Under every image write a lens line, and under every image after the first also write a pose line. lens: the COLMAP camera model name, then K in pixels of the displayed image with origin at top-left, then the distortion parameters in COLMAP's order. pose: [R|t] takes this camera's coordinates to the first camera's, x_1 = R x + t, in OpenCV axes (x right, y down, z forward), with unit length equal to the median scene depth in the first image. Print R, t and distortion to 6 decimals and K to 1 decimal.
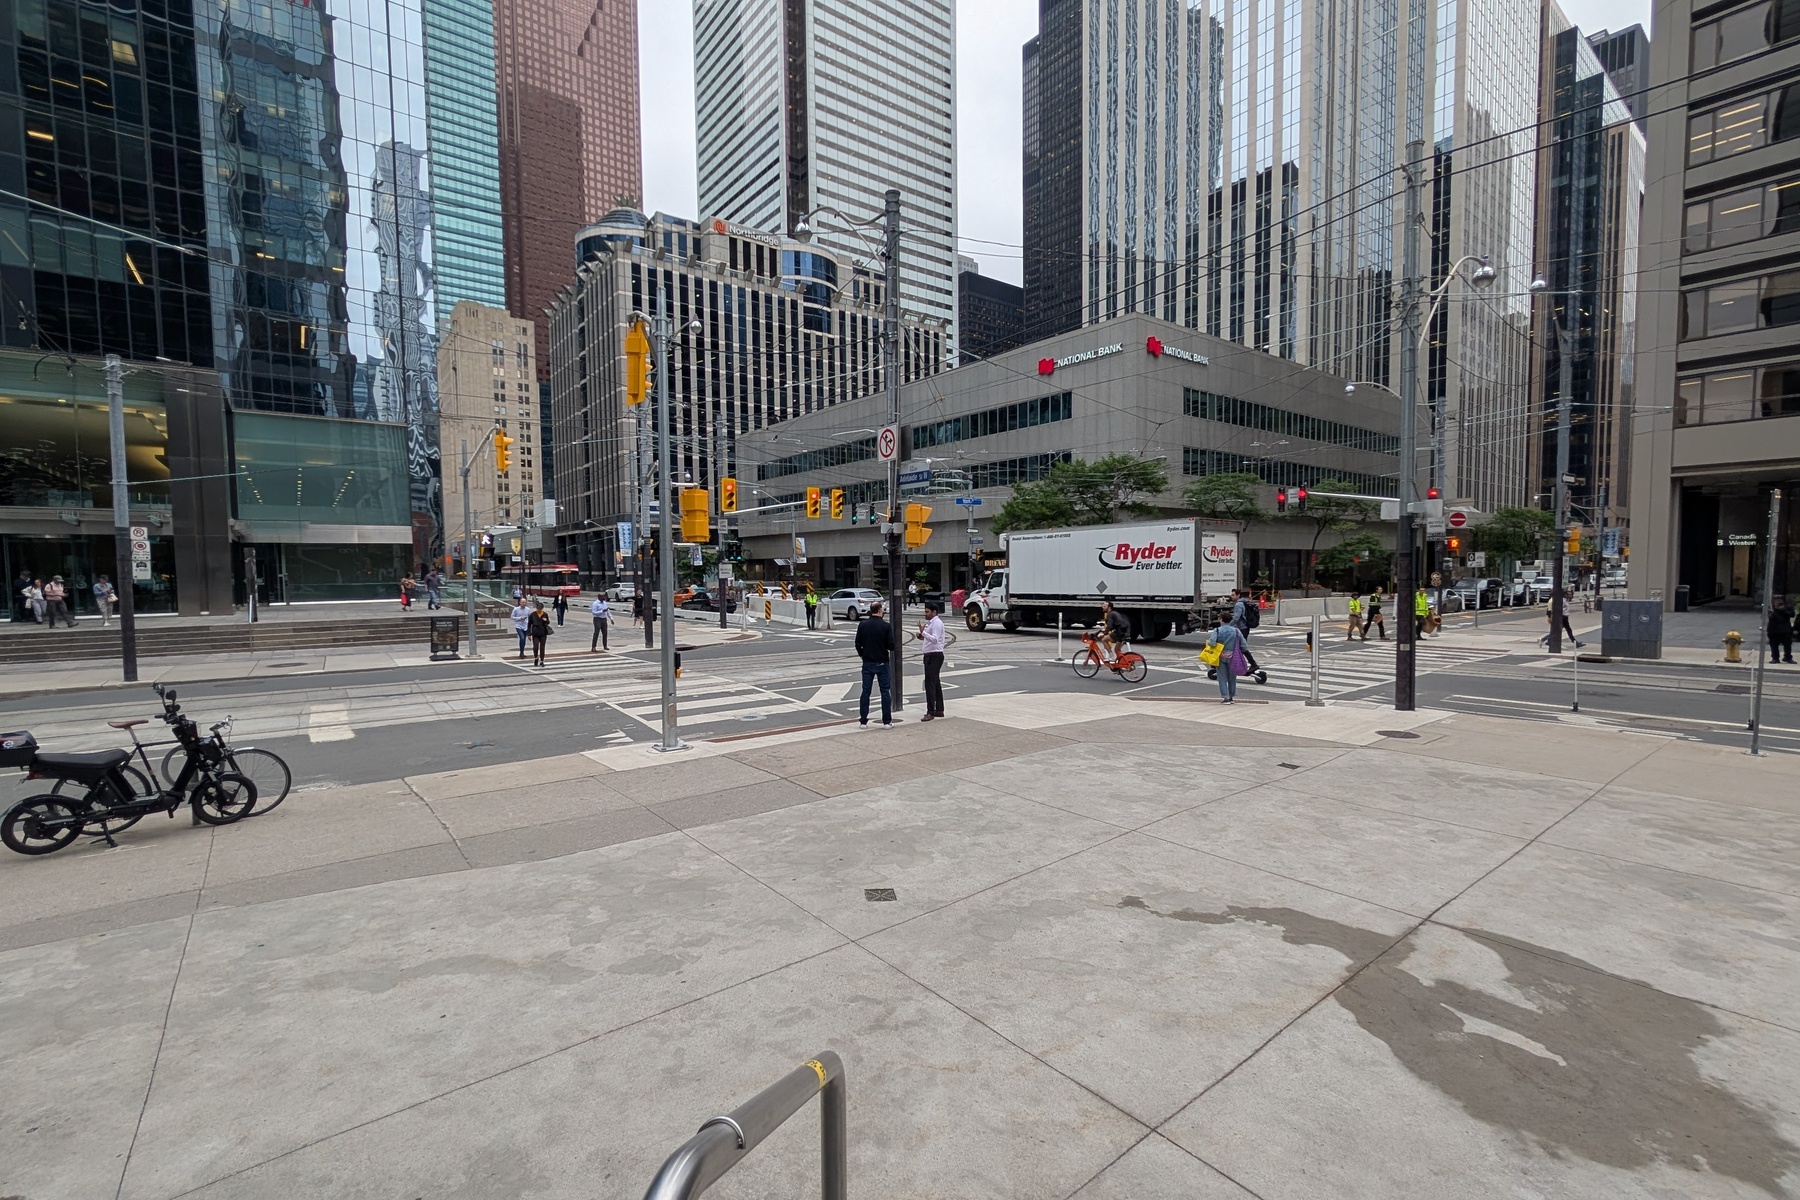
lens RADIAL K [[777.3, 0, 902.6], [0, 777.3, 606.3], [0, 0, 1]] dist [-0.003681, 0.002345]
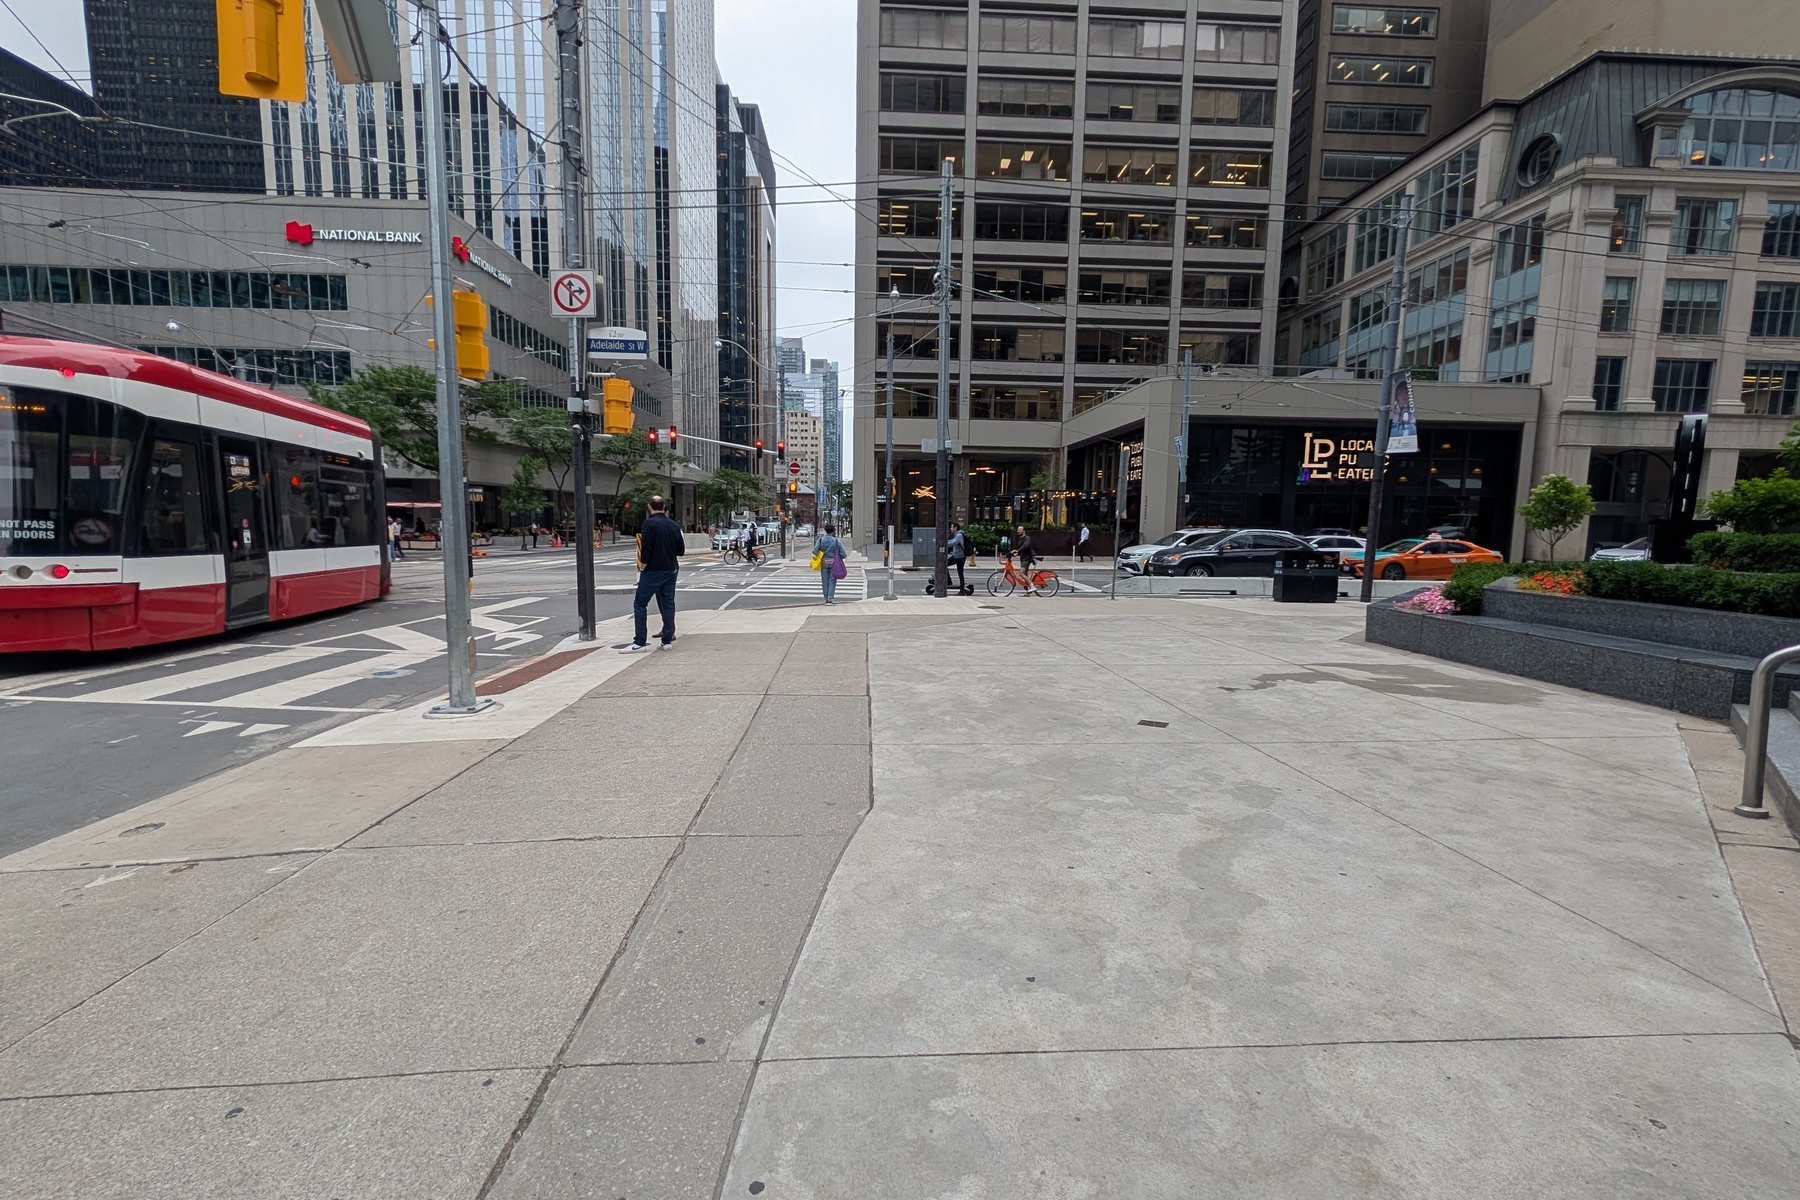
lens RADIAL K [[777.3, 0, 901.0], [0, 777.3, 608.8], [0, 0, 1]] dist [-0.003681, 0.002345]
pose [[0.574498, -0.072963, 0.815247, -0.856648], [0.020299, 0.996983, 0.074924, 0.090233], [-0.818254, -0.026495, 0.574246, 0.506629]]
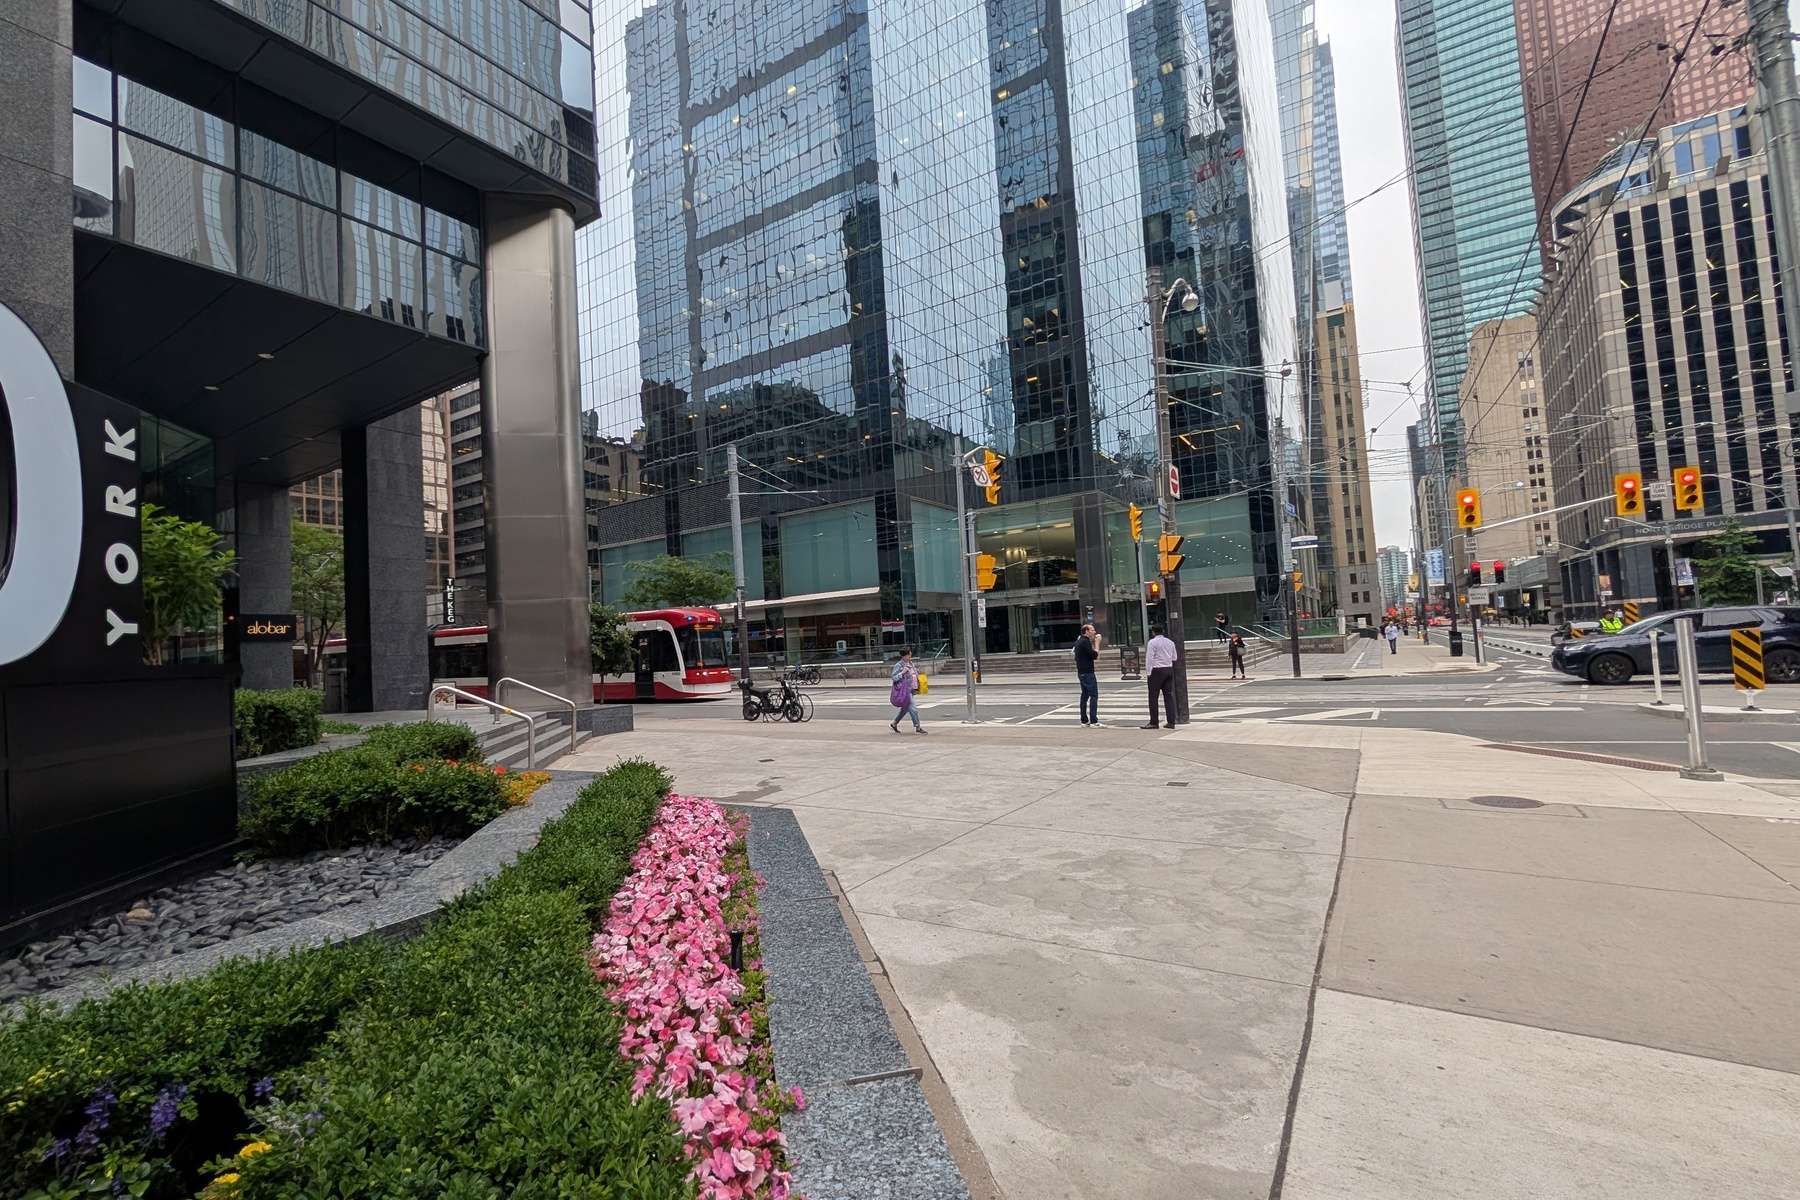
lens RADIAL K [[777.3, 0, 896.3], [0, 777.3, 604.5], [0, 0, 1]] dist [-0.003681, 0.002345]
pose [[0.342069, -0.059225, -0.937807, 1.534592], [0.004931, 0.998111, -0.061235, 0.056159], [0.939662, 0.016322, 0.341715, 0.440171]]
